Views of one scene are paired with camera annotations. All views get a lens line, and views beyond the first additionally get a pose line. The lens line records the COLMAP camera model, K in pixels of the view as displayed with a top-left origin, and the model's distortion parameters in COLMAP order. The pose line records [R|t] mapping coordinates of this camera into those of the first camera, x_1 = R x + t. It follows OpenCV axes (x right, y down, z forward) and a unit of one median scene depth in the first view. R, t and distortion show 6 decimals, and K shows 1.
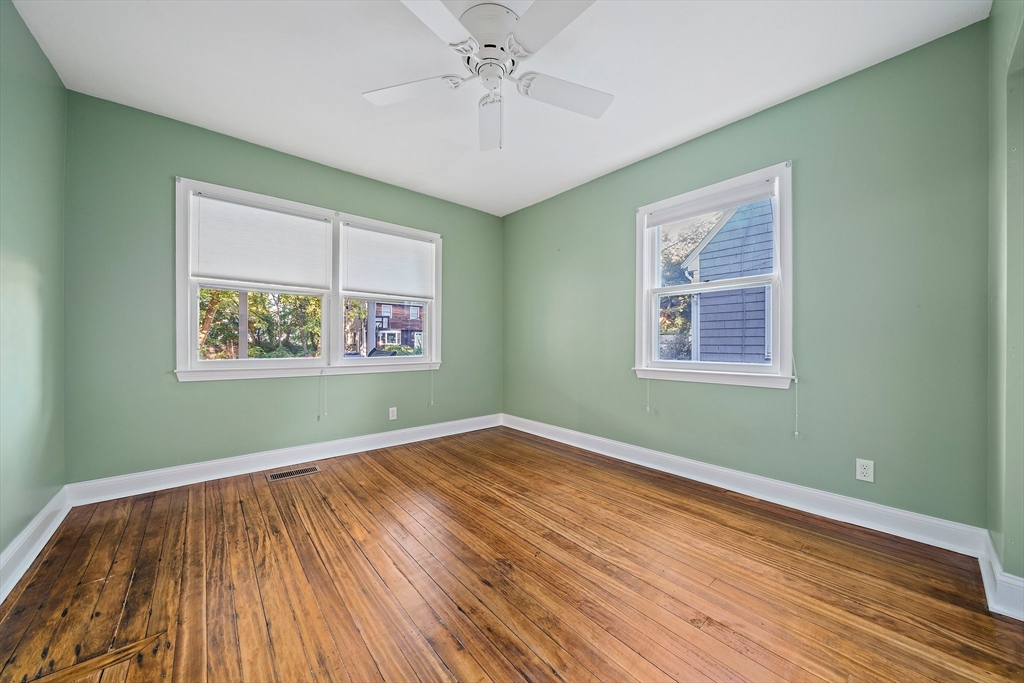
lens RADIAL K [[363.7, 0, 516.6], [0, 363.7, 343.2], [0, 0, 1]] dist [-0.001447, -0.000068]
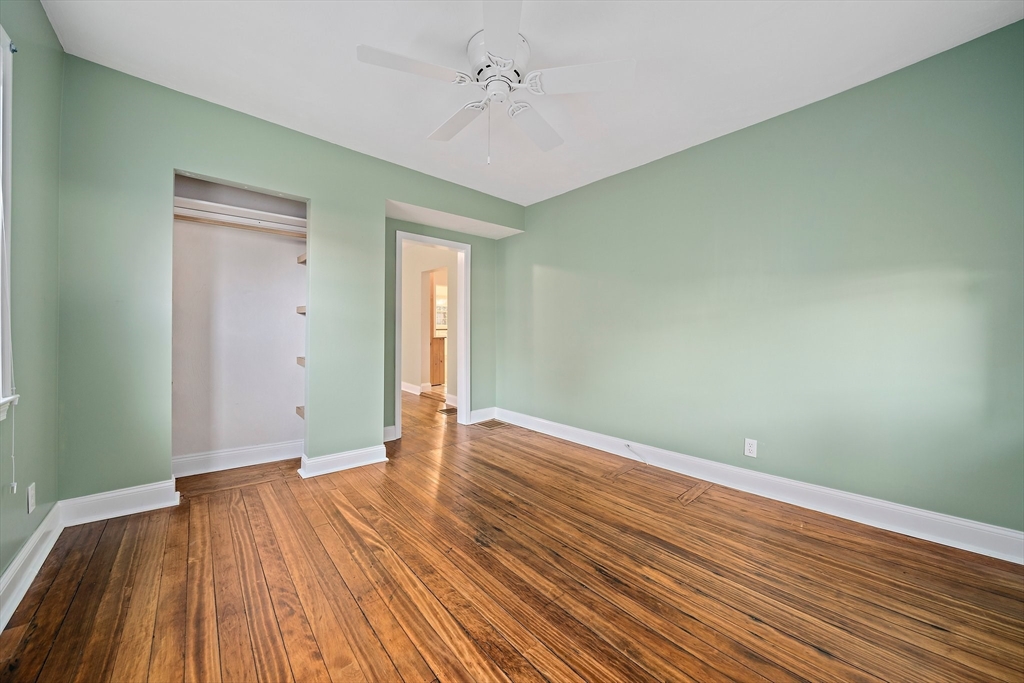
lens RADIAL K [[363.7, 0, 516.6], [0, 363.7, 343.2], [0, 0, 1]] dist [-0.001447, -0.000068]
pose [[-0.999941, -0.004400, -0.009910, -0.108698], [-0.004861, 0.998883, 0.047005, -0.036319], [0.009692, 0.047050, -0.998846, 1.841930]]
